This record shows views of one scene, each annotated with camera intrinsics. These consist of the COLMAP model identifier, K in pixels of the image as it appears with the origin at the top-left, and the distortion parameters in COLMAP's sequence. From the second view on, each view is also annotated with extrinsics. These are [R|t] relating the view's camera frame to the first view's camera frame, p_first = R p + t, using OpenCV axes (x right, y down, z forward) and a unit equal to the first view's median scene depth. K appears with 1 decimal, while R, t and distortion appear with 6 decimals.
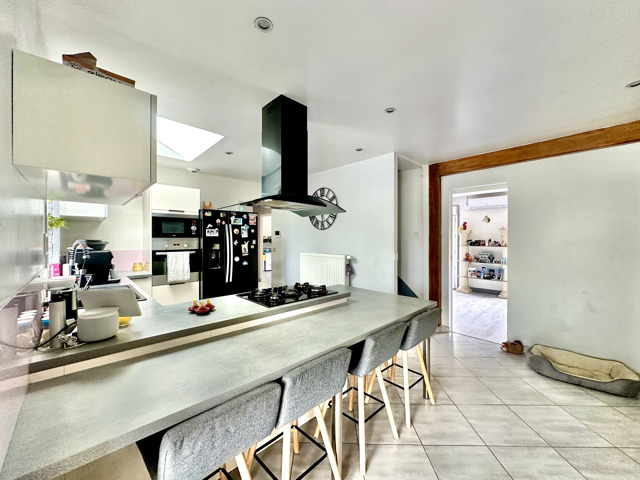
lens RADIAL K [[254.4, 0, 324.0], [0, 254.4, 238.1], [0, 0, 1]] dist [-0.014384, -0.000892]
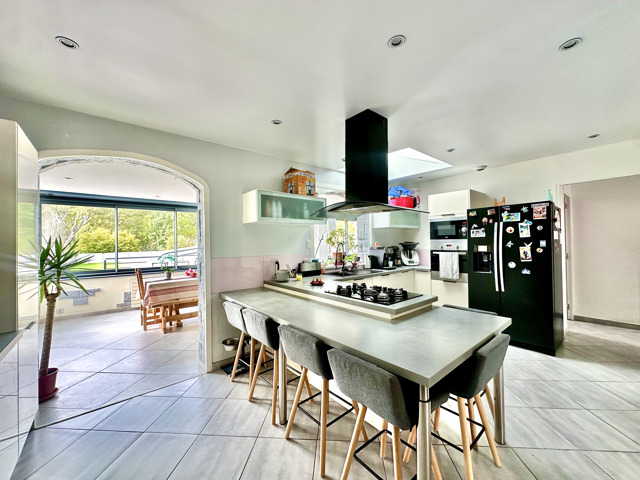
lens RADIAL K [[254.4, 0, 316.3], [0, 254.4, 240.0], [0, 0, 1]] dist [-0.014384, -0.000892]
pose [[-0.074756, -0.007618, -0.997173, 0.527752], [0.015012, 0.999849, -0.008764, 0.002712], [0.997089, -0.015625, -0.074631, 0.487663]]
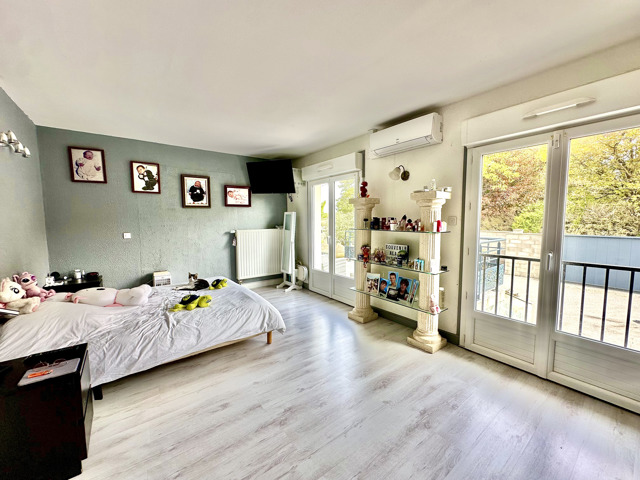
lens RADIAL K [[254.4, 0, 321.9], [0, 254.4, 240.1], [0, 0, 1]] dist [-0.014384, -0.000892]
pose [[0.994818, 0.005839, -0.101501, 0.204709], [0.002215, 0.996868, 0.079056, 0.004293], [0.101645, -0.078871, 0.991689, 0.189483]]
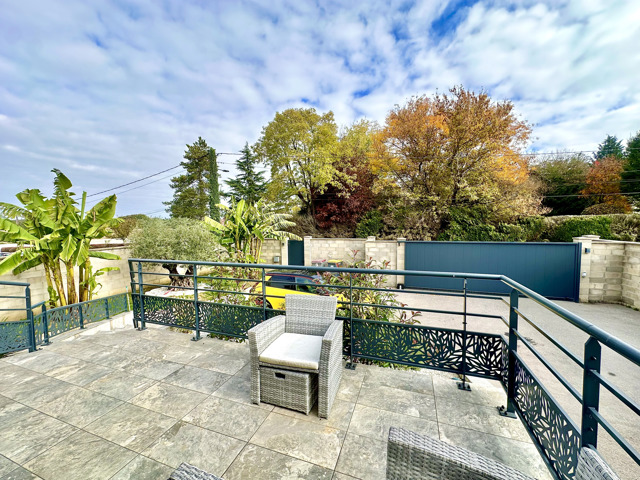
lens RADIAL K [[254.4, 0, 319.8], [0, 254.4, 239.0], [0, 0, 1]] dist [-0.014384, -0.000892]
pose [[0.894343, -0.039031, 0.445676, 0.210016], [0.014236, 0.998165, 0.058848, 0.002839], [-0.447156, -0.046286, 0.893258, 0.213574]]
